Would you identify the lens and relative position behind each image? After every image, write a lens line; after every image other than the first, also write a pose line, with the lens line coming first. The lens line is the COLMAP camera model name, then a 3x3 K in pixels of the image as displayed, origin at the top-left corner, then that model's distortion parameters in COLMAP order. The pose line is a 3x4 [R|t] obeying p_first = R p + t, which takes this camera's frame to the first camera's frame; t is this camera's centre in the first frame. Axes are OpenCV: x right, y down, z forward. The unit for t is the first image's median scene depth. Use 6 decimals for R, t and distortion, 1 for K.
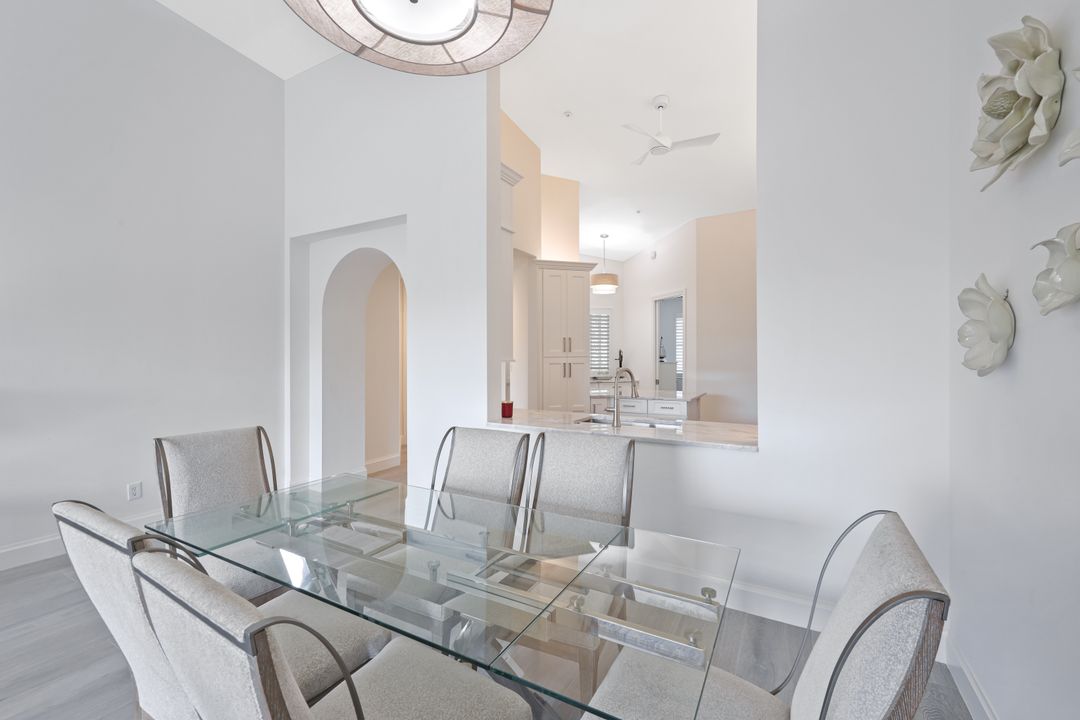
lens RADIAL K [[438.8, 0, 534.1], [0, 438.8, 355.9], [0, 0, 1]] dist [0.002116, 0.000288]
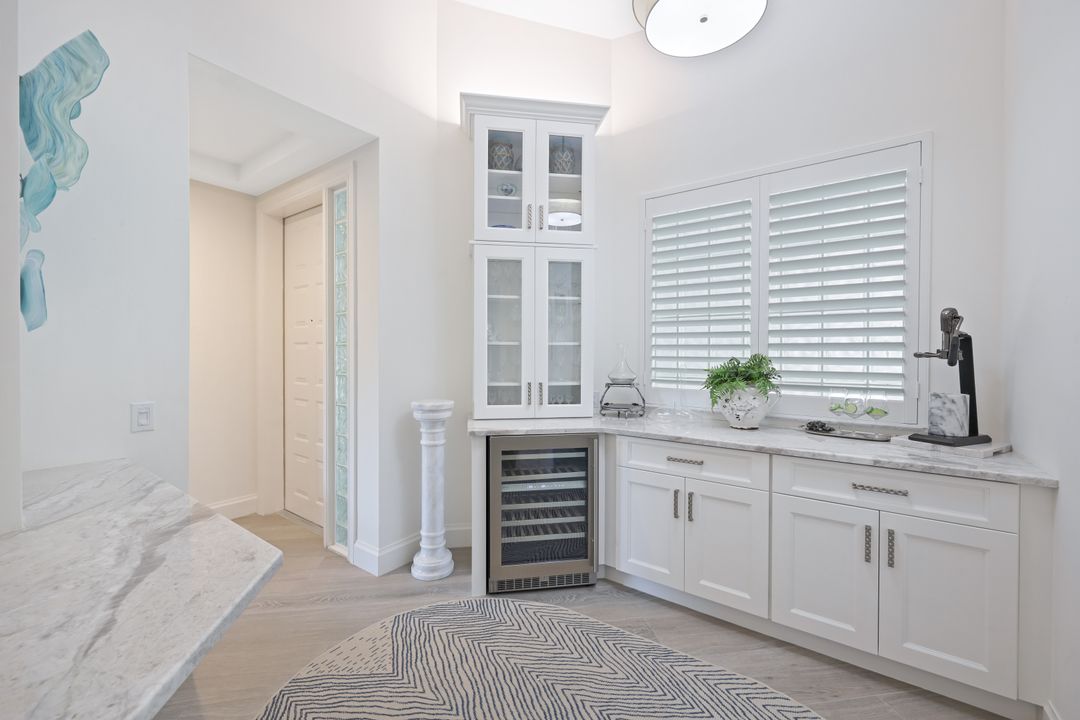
lens RADIAL K [[438.8, 0, 534.1], [0, 438.8, 355.9], [0, 0, 1]] dist [0.002116, 0.000288]
pose [[0.611043, 0.010599, -0.791526, 0.280401], [0.003156, 0.999870, 0.015826, 0.004828], [0.791591, -0.012168, 0.610930, 0.827633]]
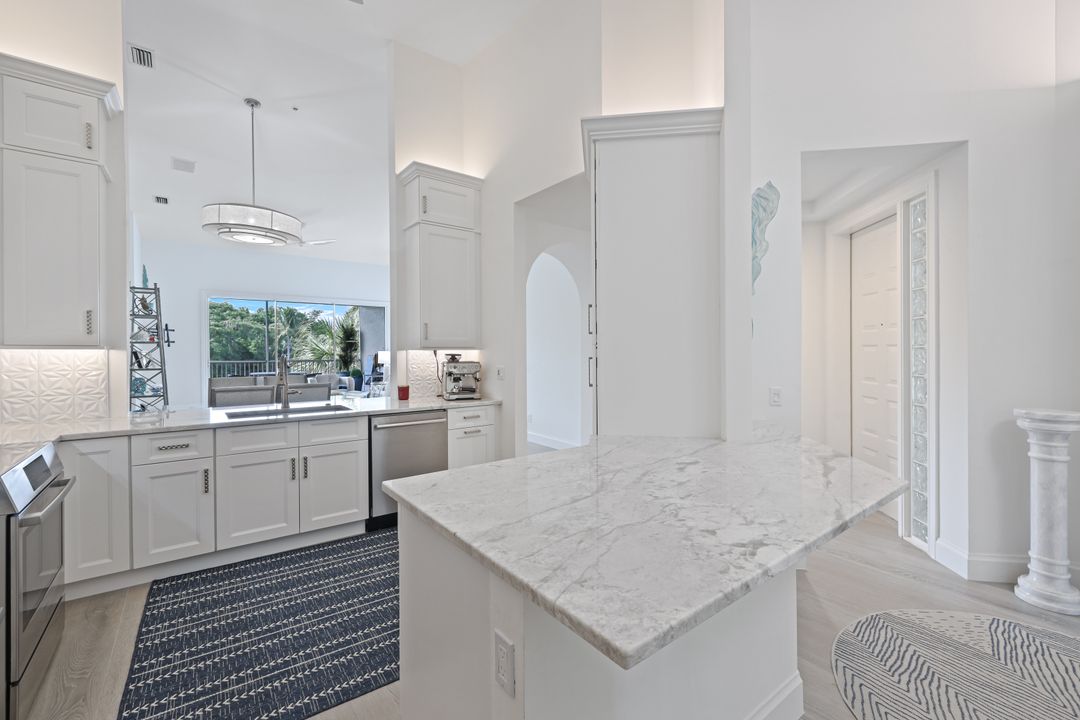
lens RADIAL K [[453.2, 0, 535.5], [0, 453.2, 353.4], [0, 0, 1]] dist [0.002065, 0.000346]
pose [[-0.406919, 0.005663, -0.913446, 0.387672], [0.013703, 0.999906, 0.000094, 0.001486], [0.913361, -0.012479, -0.406959, 0.780805]]
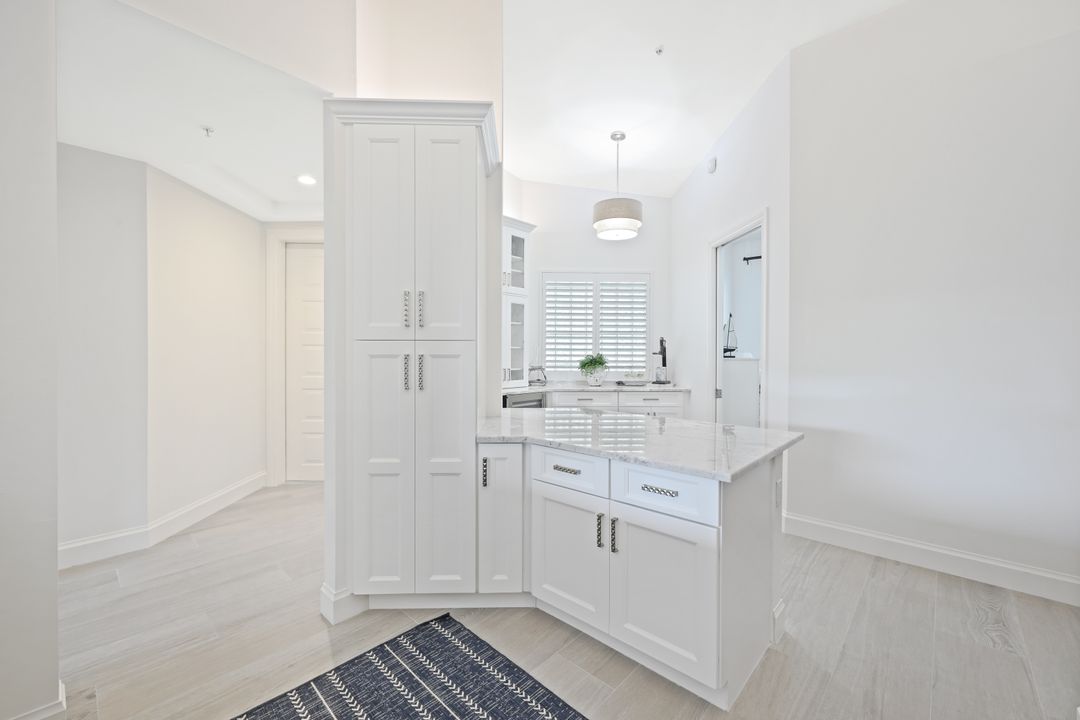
lens RADIAL K [[438.8, 0, 534.1], [0, 438.8, 355.9], [0, 0, 1]] dist [0.002116, 0.000288]
pose [[0.976039, 0.004349, -0.217553, 0.180081], [-0.003129, 0.999977, 0.005953, 0.009610], [0.217574, -0.005130, 0.976030, 0.419035]]
